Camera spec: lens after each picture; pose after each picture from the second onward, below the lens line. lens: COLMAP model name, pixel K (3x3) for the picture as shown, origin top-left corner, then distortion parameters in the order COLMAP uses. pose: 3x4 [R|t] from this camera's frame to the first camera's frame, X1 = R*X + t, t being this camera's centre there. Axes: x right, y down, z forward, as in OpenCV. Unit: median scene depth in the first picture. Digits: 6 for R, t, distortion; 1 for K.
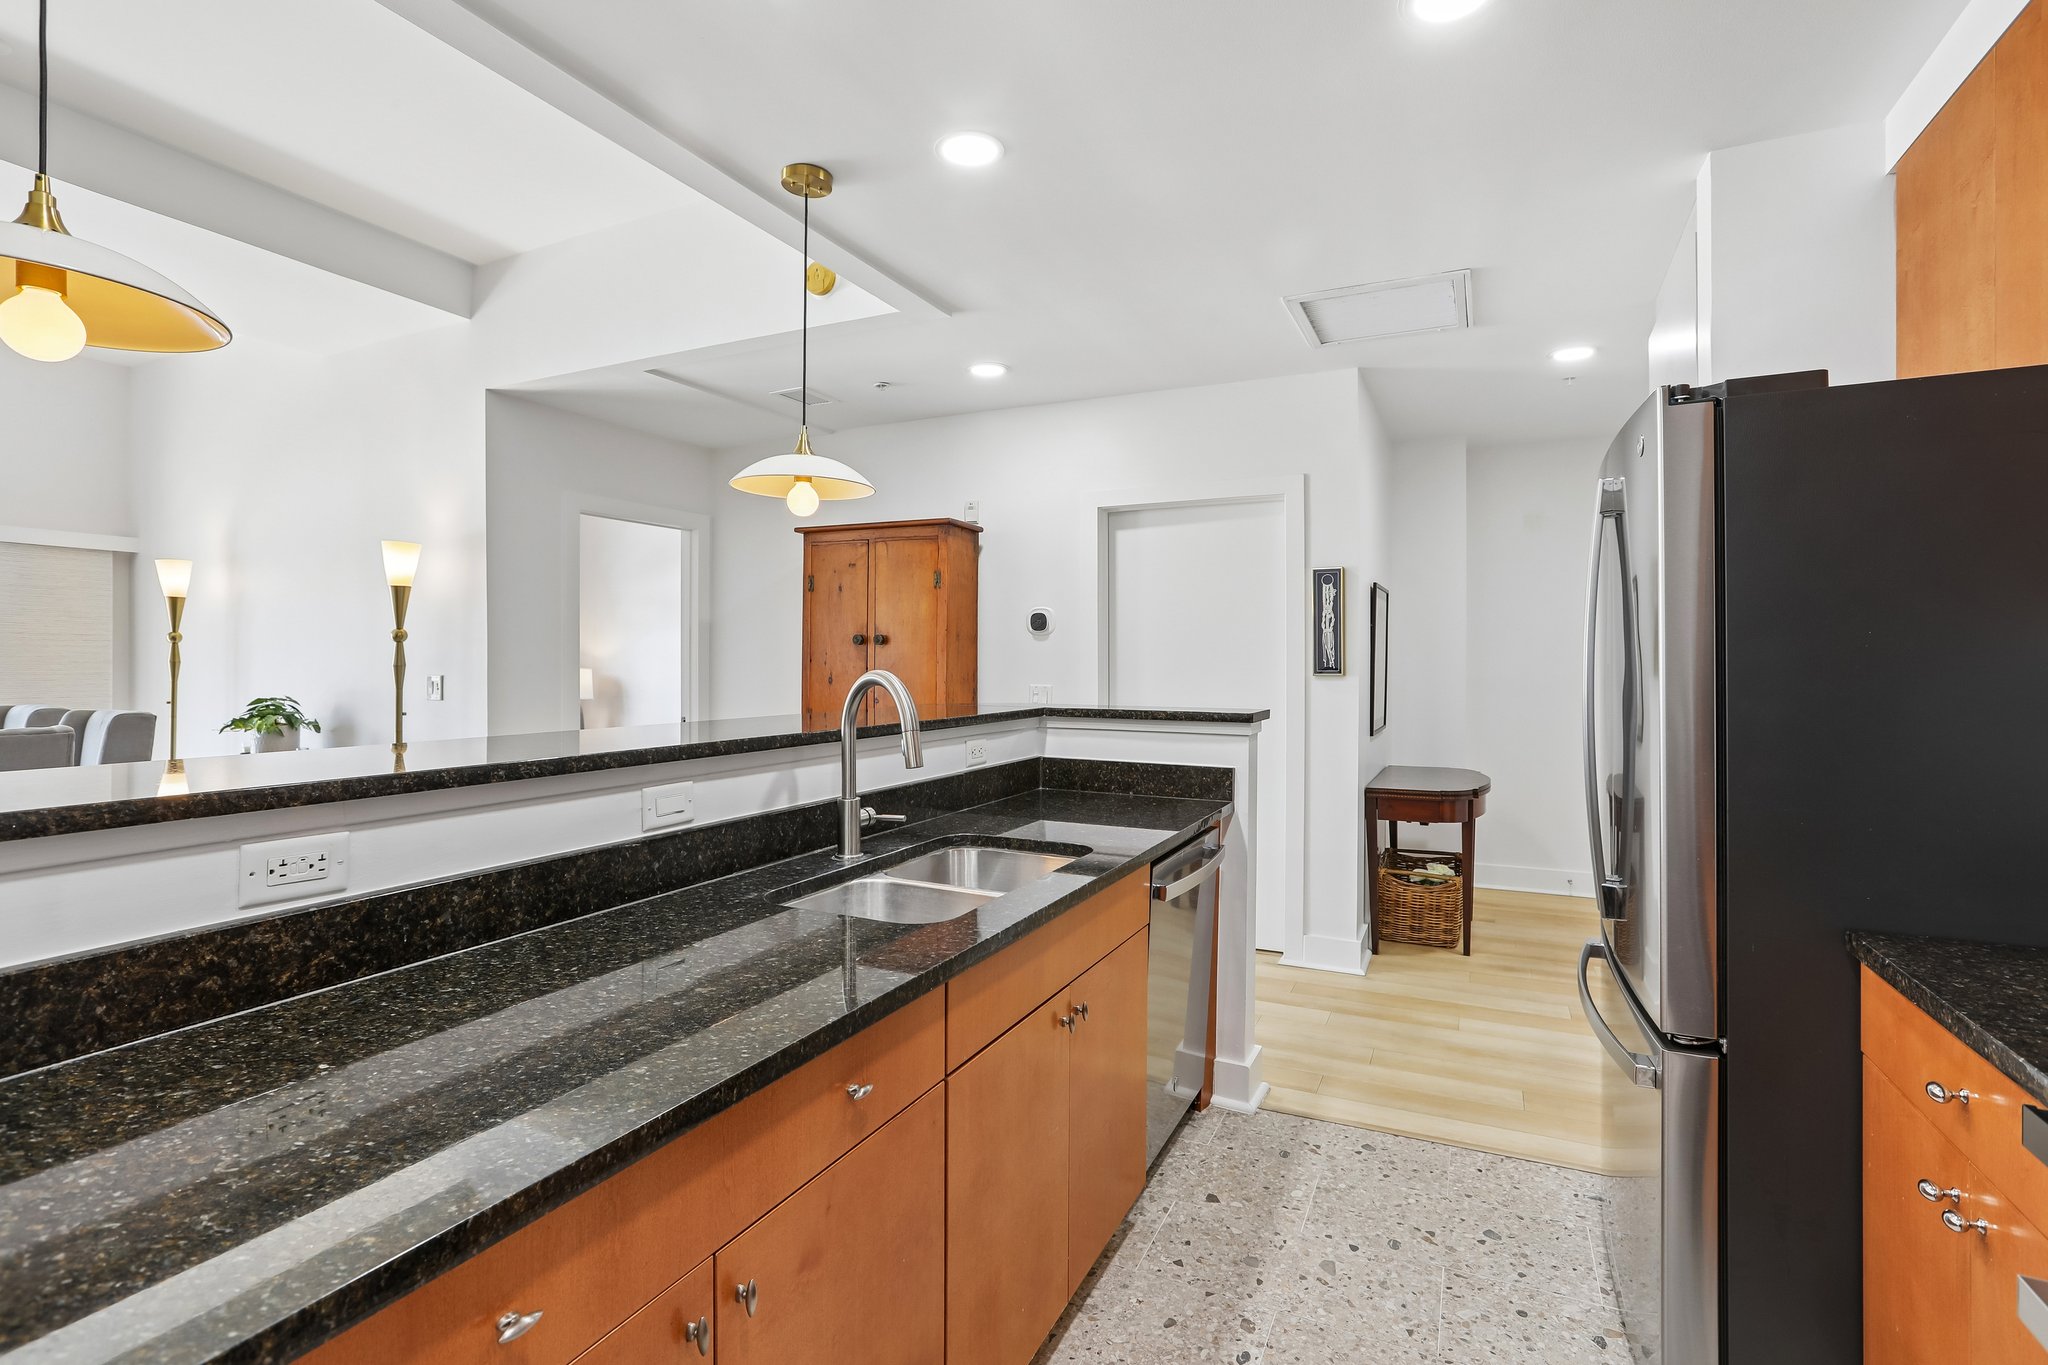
lens RADIAL K [[939.9, 0, 1039.7], [0, 939.9, 644.9], [0, 0, 1]] dist [-0.018602, 0.004871]
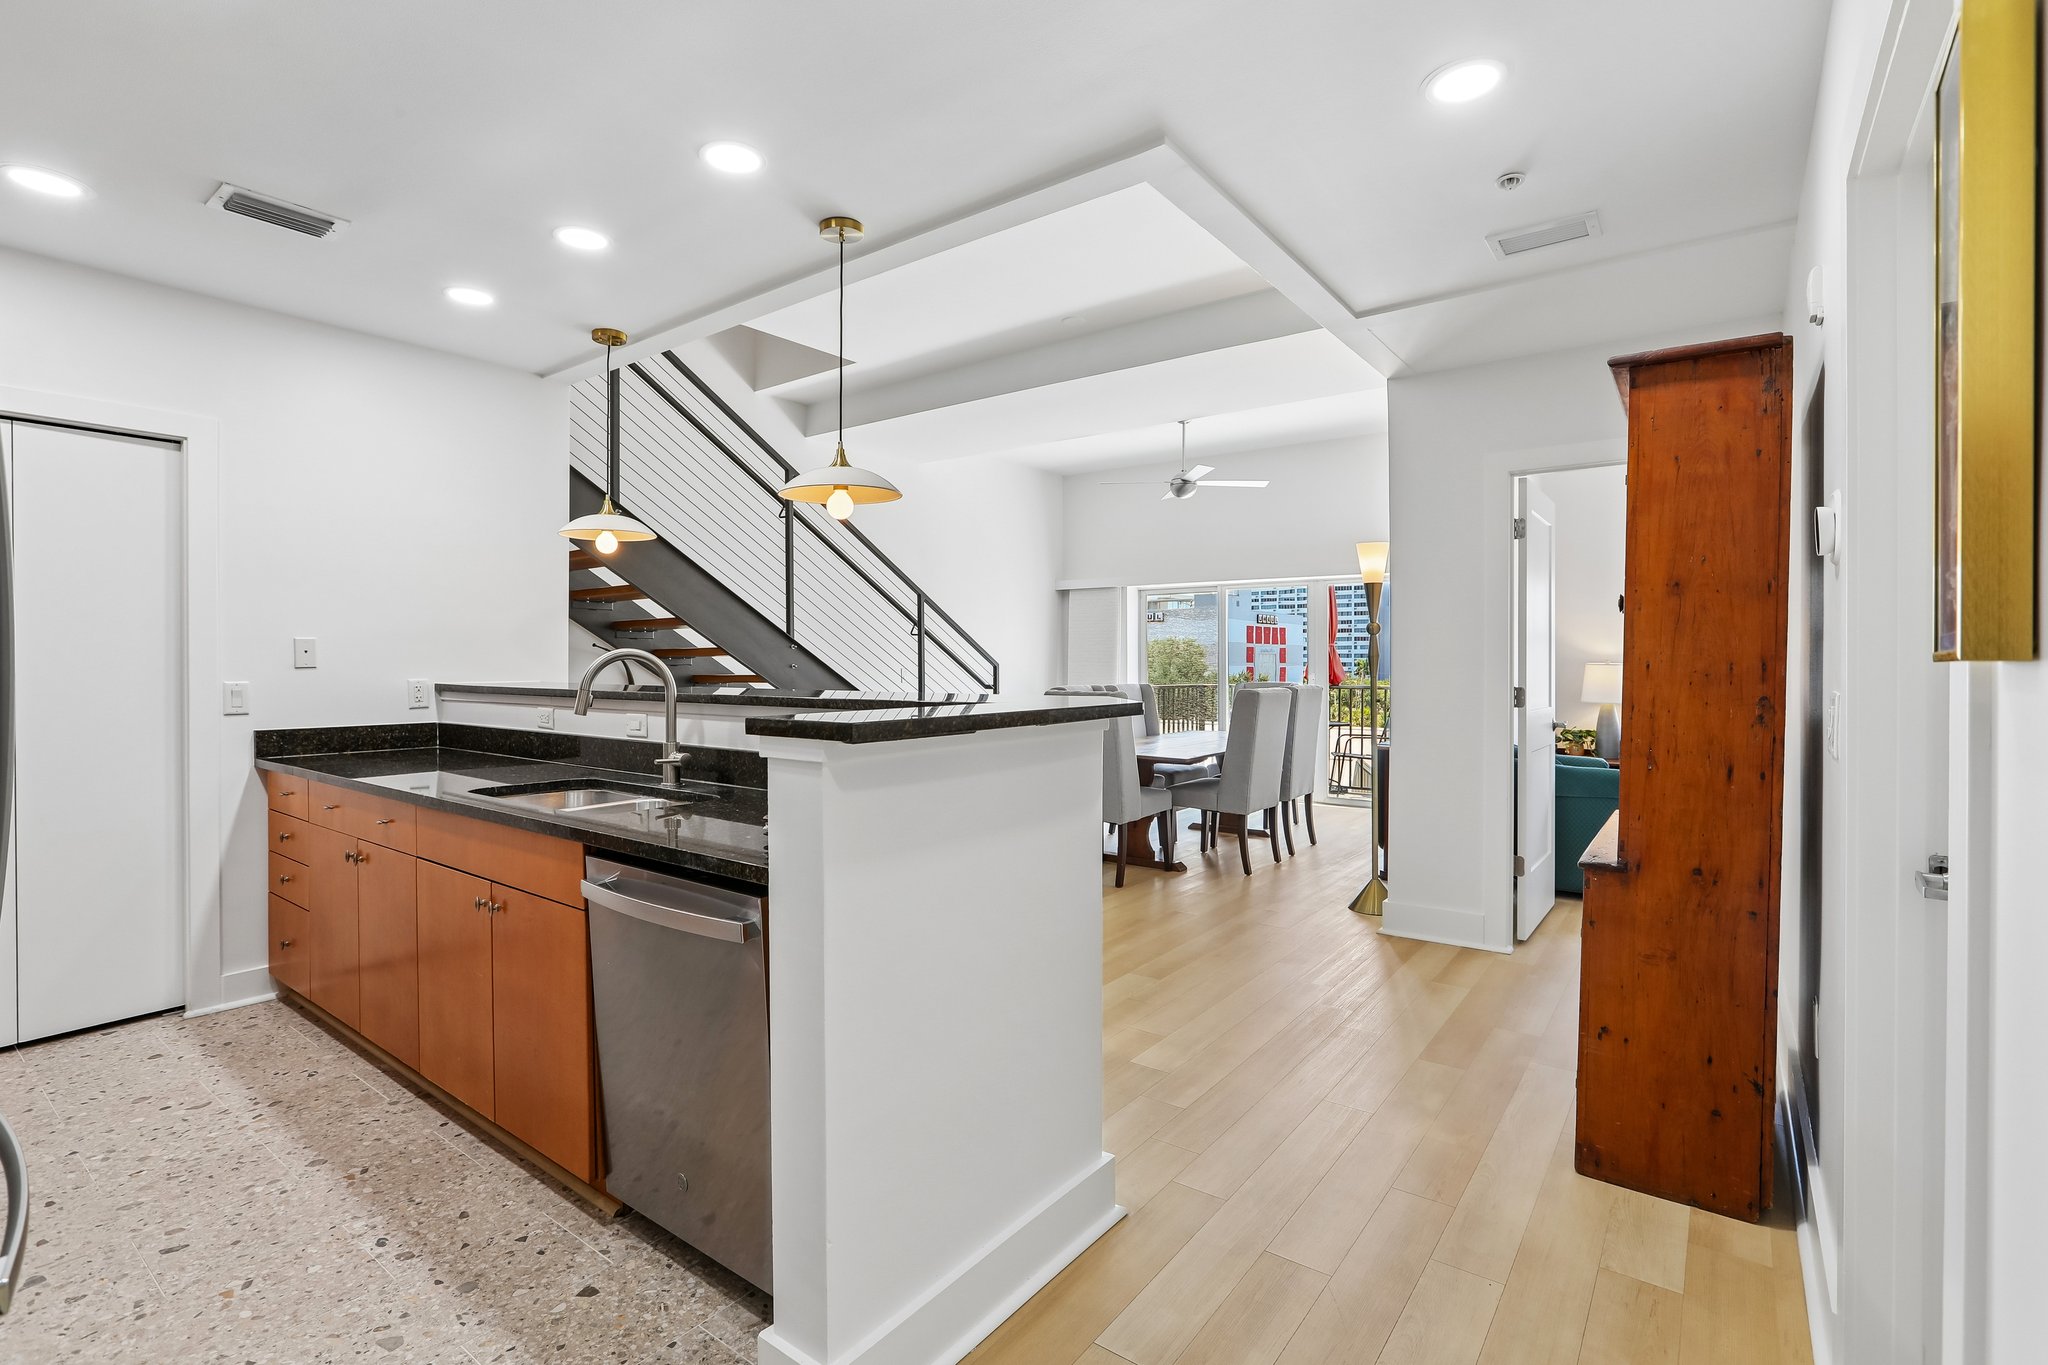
lens RADIAL K [[939.9, 0, 1024.1], [0, 939.9, 670.9], [0, 0, 1]] dist [-0.018602, 0.004871]
pose [[-0.200249, 0.006797, -0.979722, 1.018296], [0.019070, 0.999814, 0.003038, 0.059489], [0.979560, -0.018075, -0.200341, 1.742863]]
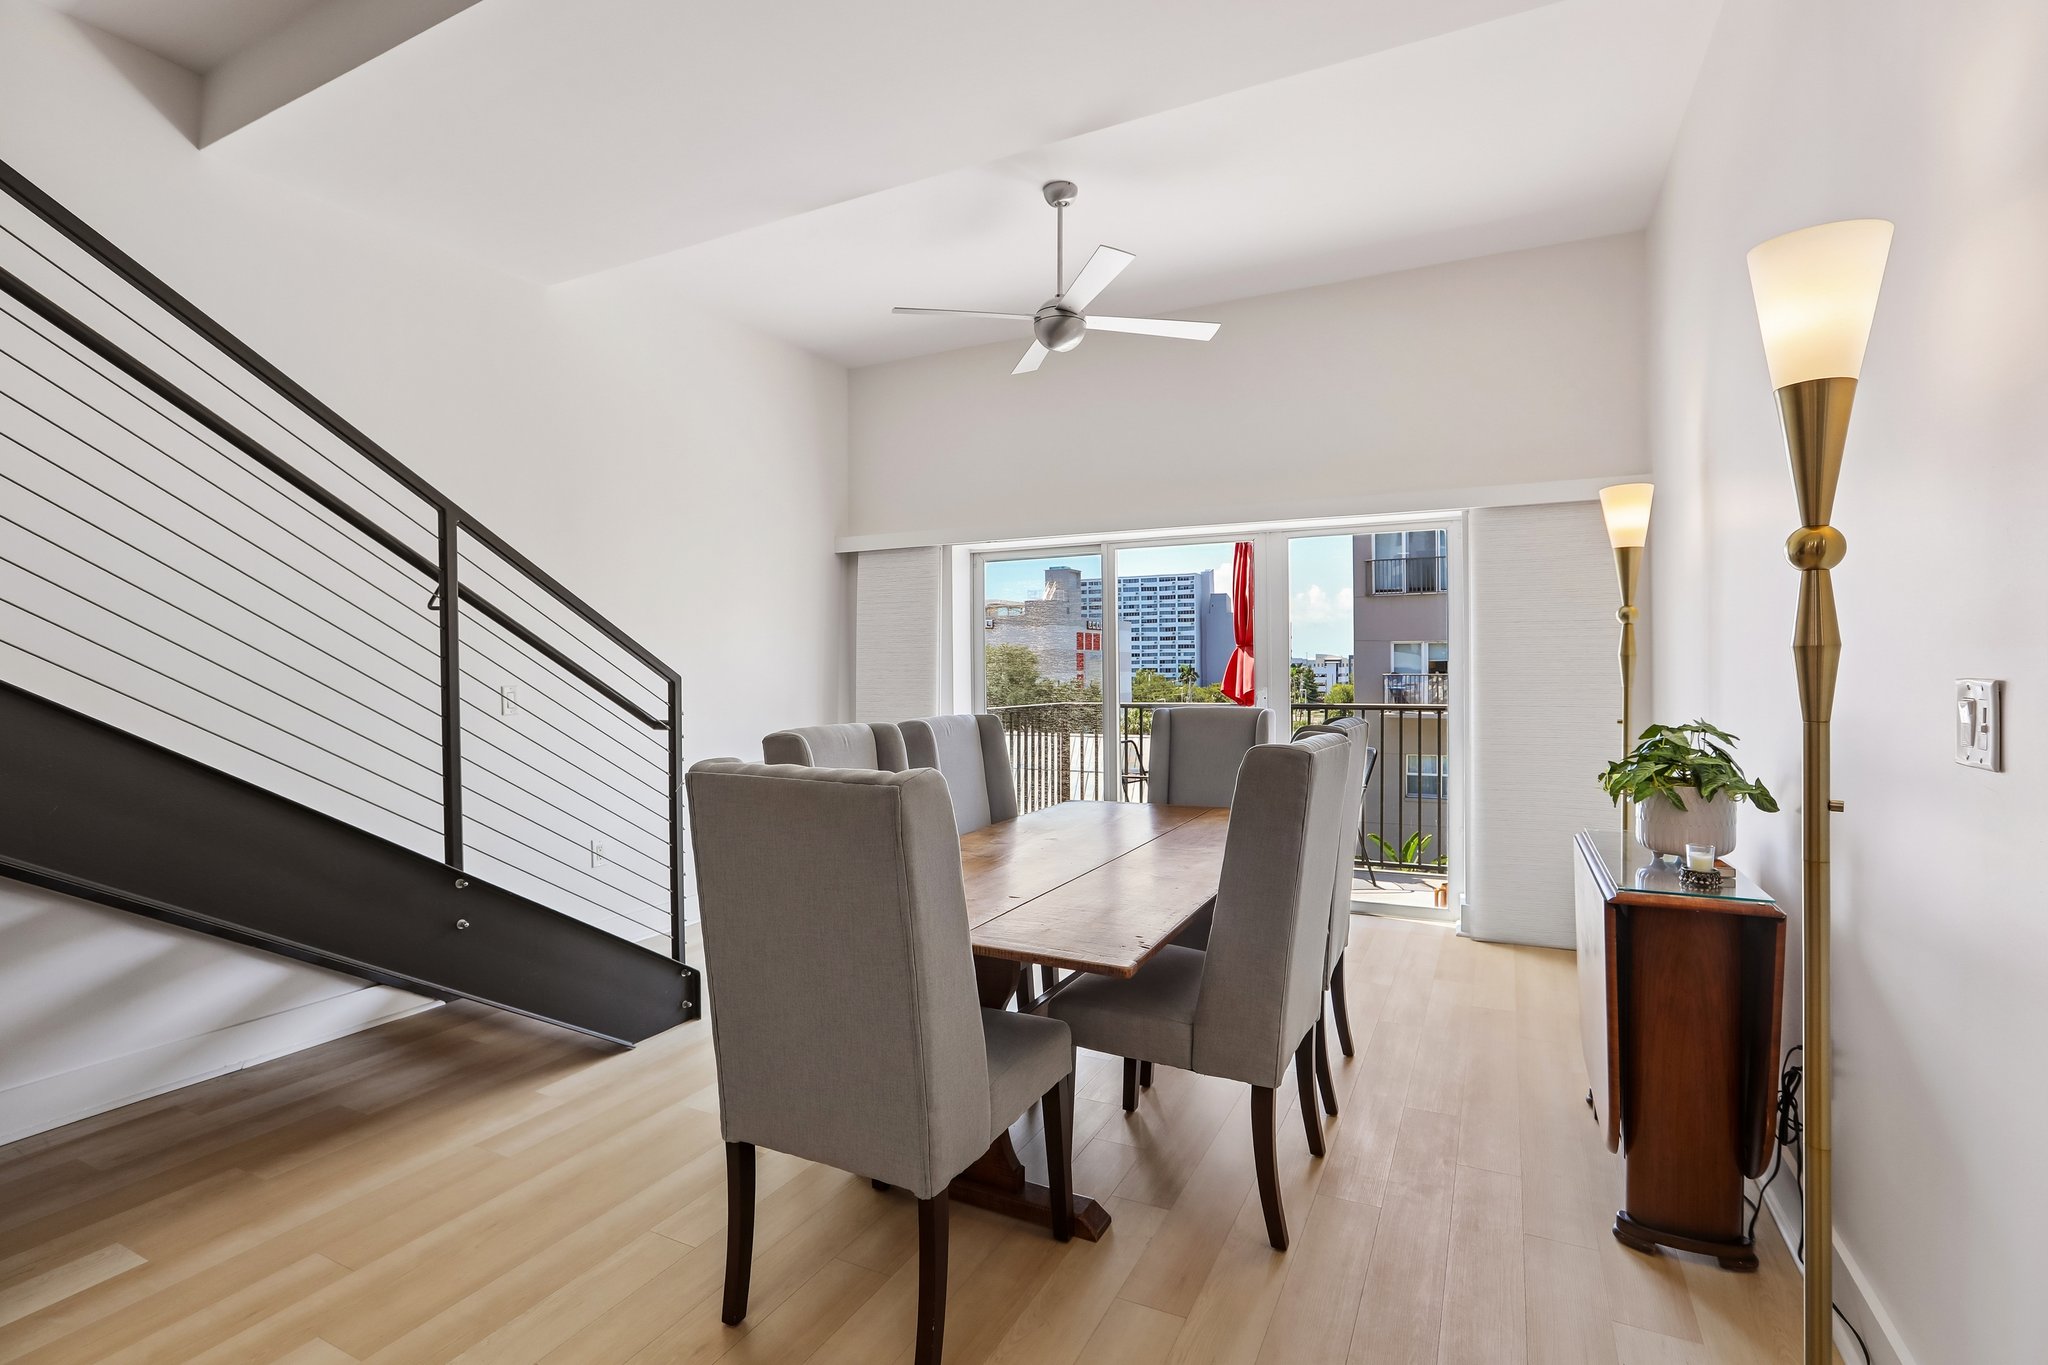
lens RADIAL K [[939.9, 0, 1020.5], [0, 939.9, 667.5], [0, 0, 1]] dist [-0.018602, 0.004871]
pose [[-0.024937, -0.004164, -0.999680, -0.796454], [0.025042, 0.999675, -0.004789, 0.050364], [0.999375, -0.025154, -0.024825, 1.586915]]
